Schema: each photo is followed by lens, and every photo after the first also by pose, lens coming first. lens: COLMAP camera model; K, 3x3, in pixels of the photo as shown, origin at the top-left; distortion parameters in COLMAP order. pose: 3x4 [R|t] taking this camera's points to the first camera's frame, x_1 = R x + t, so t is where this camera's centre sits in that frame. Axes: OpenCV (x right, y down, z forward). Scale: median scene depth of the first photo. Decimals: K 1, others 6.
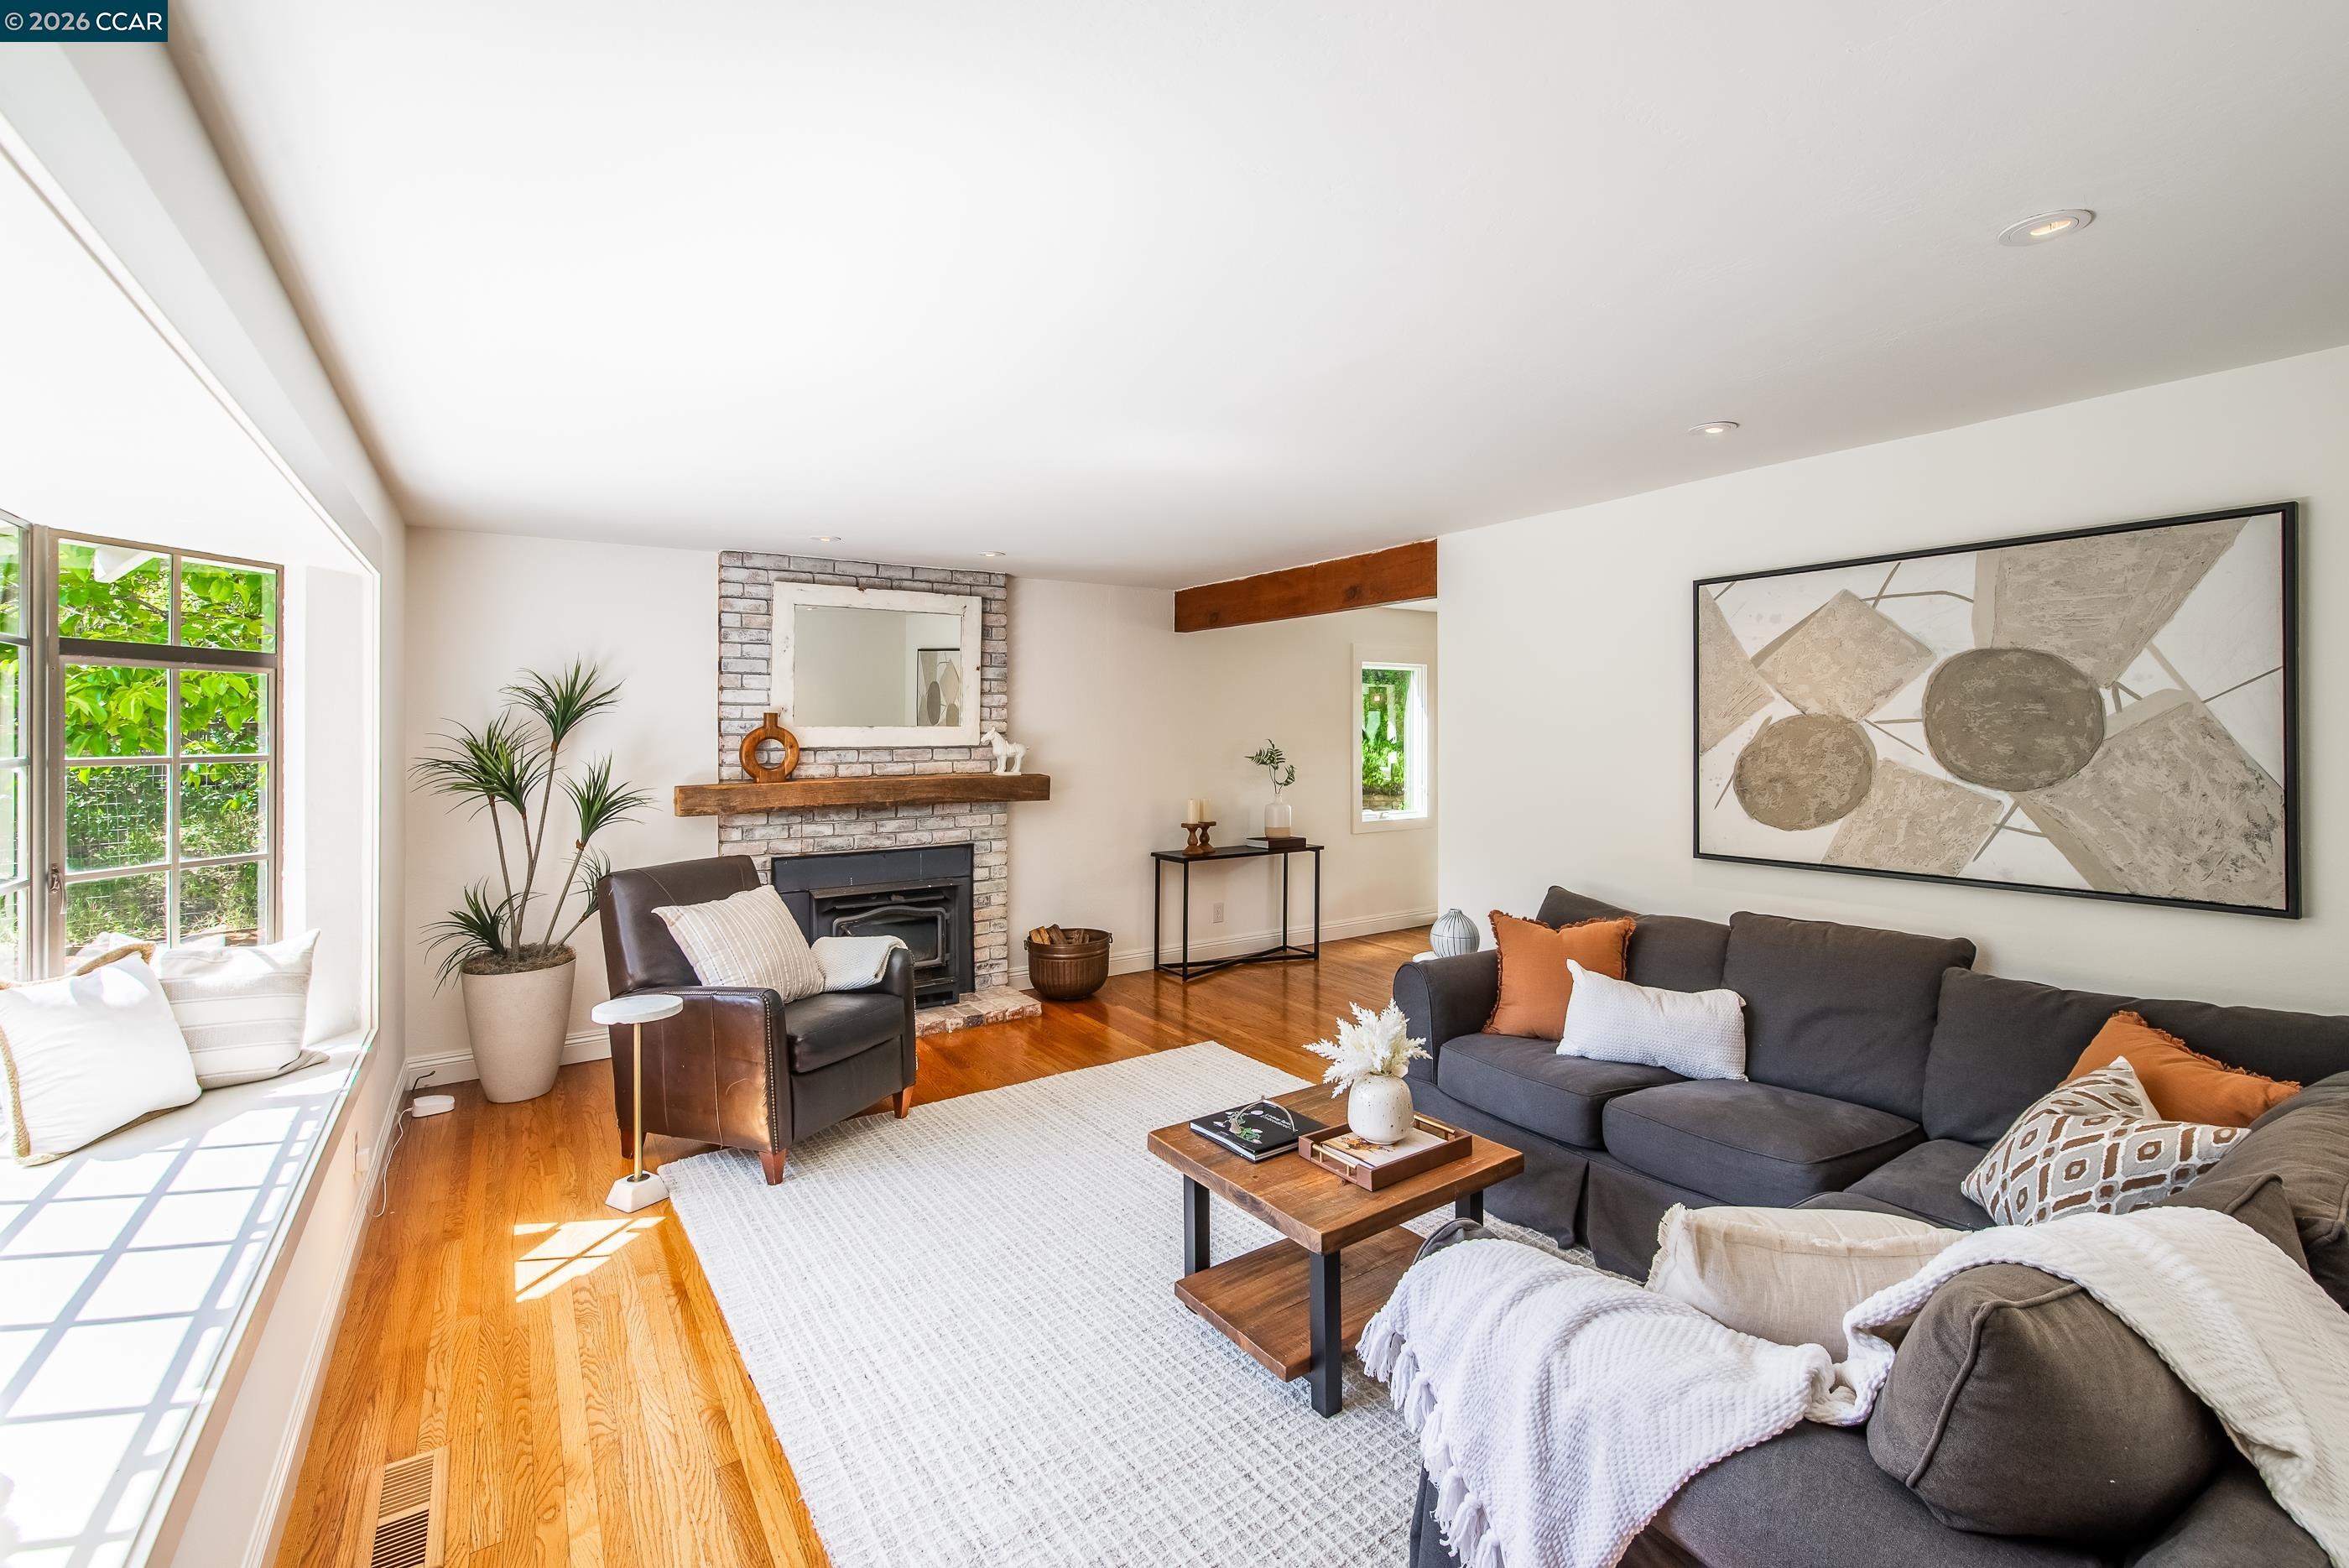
lens RADIAL K [[1056.3, 0, 1192.6], [0, 1056.3, 733.2], [0, 0, 1]] dist [0.000771, 0.000464]
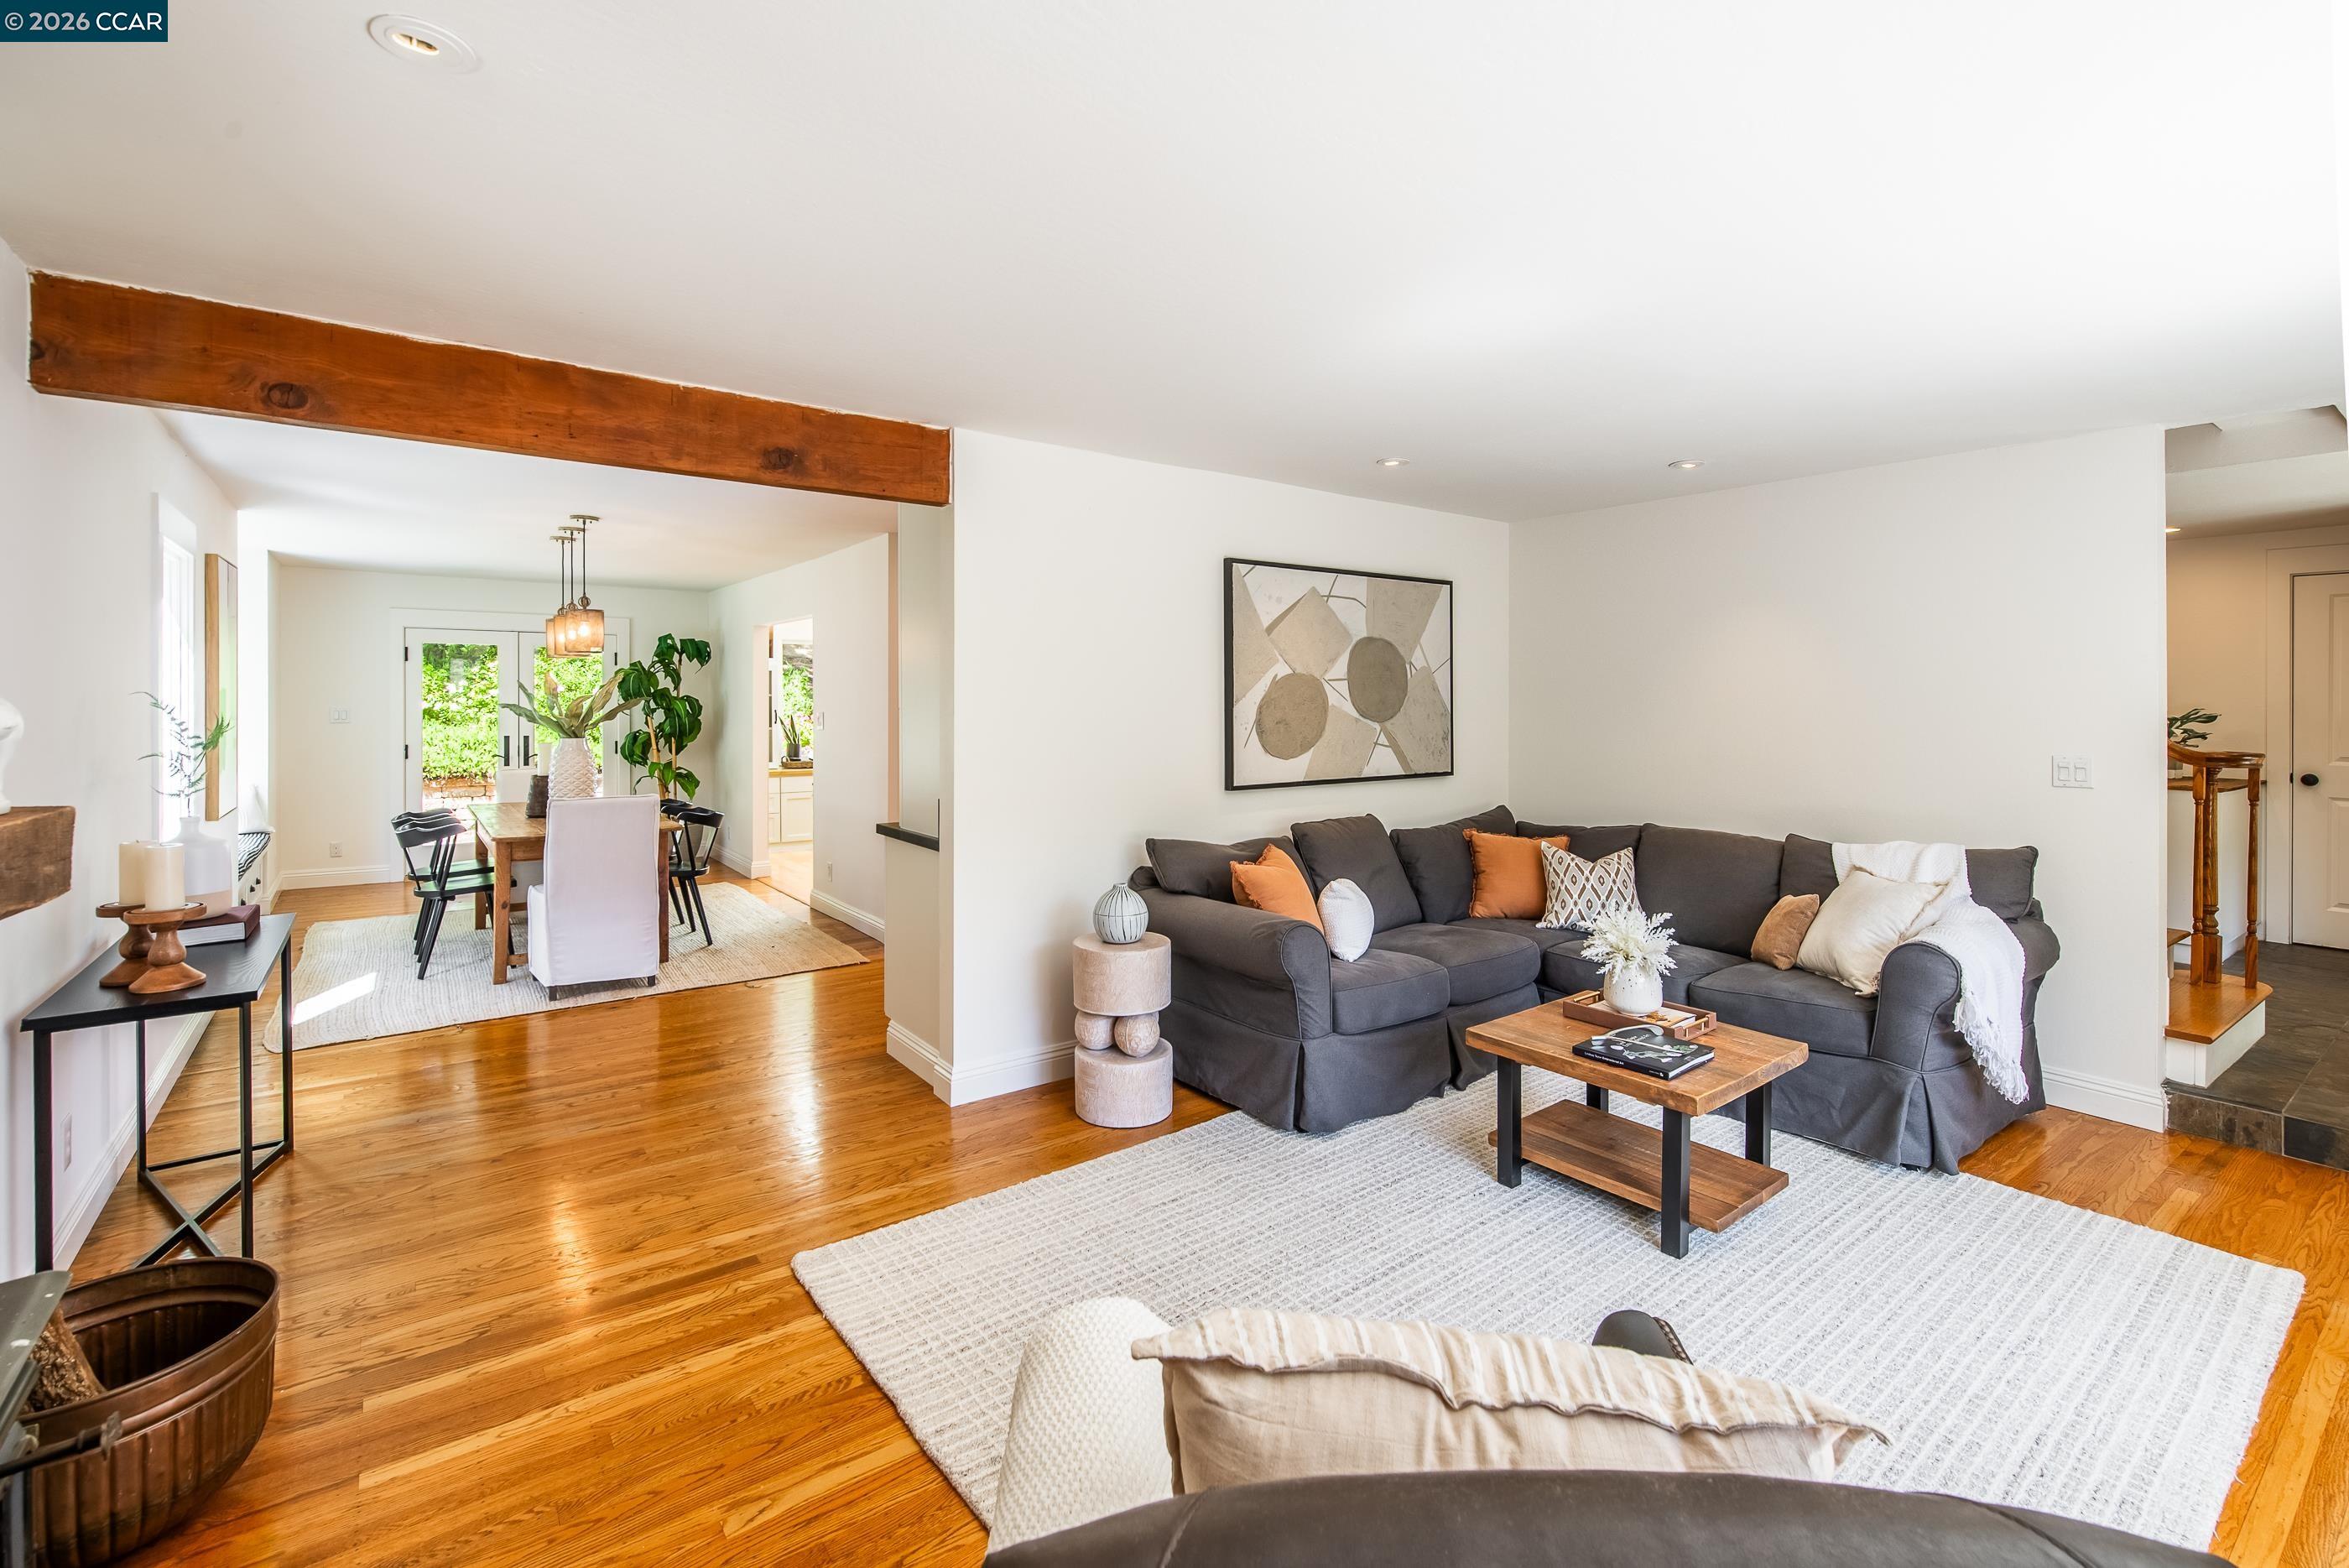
lens RADIAL K [[1056.3, 0, 1185.4], [0, 1056.3, 704.7], [0, 0, 1]] dist [0.000771, 0.000464]
pose [[-0.068791, -0.002216, 0.997629, -0.798446], [-0.000093, 0.999998, 0.002215, 0.020536], [-0.997631, 0.000060, -0.068791, 1.279318]]
